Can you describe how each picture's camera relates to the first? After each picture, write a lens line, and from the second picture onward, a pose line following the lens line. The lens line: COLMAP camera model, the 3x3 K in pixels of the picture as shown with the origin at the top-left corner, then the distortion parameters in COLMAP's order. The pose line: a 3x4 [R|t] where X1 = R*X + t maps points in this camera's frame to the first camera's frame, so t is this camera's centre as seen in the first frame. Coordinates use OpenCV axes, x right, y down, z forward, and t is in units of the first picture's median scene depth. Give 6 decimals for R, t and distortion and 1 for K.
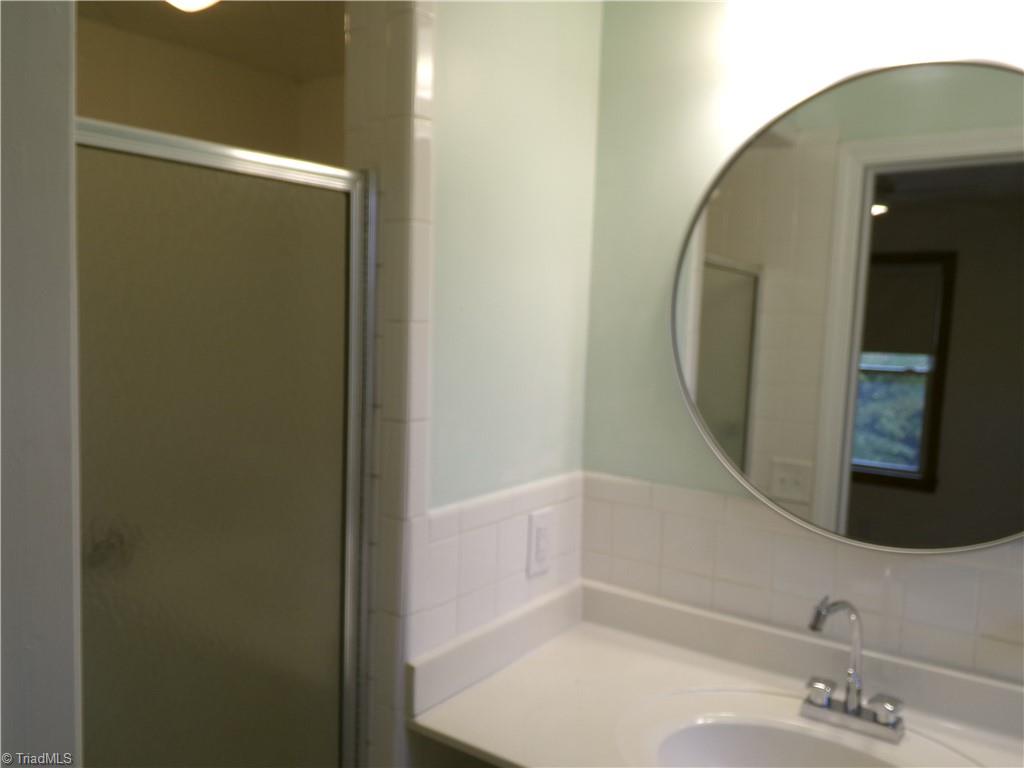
lens RADIAL K [[860.6, 0, 512.0], [0, 860.6, 384.0], [0, 0, 1]] dist [-0.006005, -0.006245]
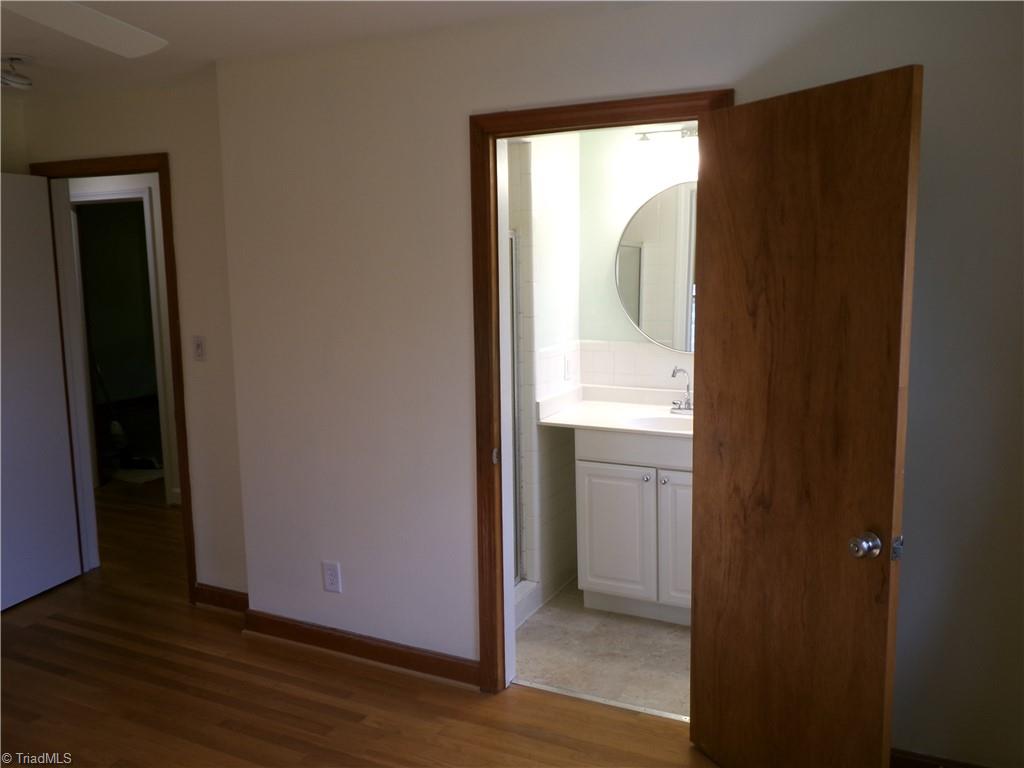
lens RADIAL K [[860.6, 0, 512.0], [0, 860.6, 384.0], [0, 0, 1]] dist [-0.006005, -0.006245]
pose [[0.986224, -0.054661, 0.156123, -0.490714], [0.042712, 0.995968, 0.078893, 0.027306], [-0.159806, -0.071138, 0.984582, -1.364059]]
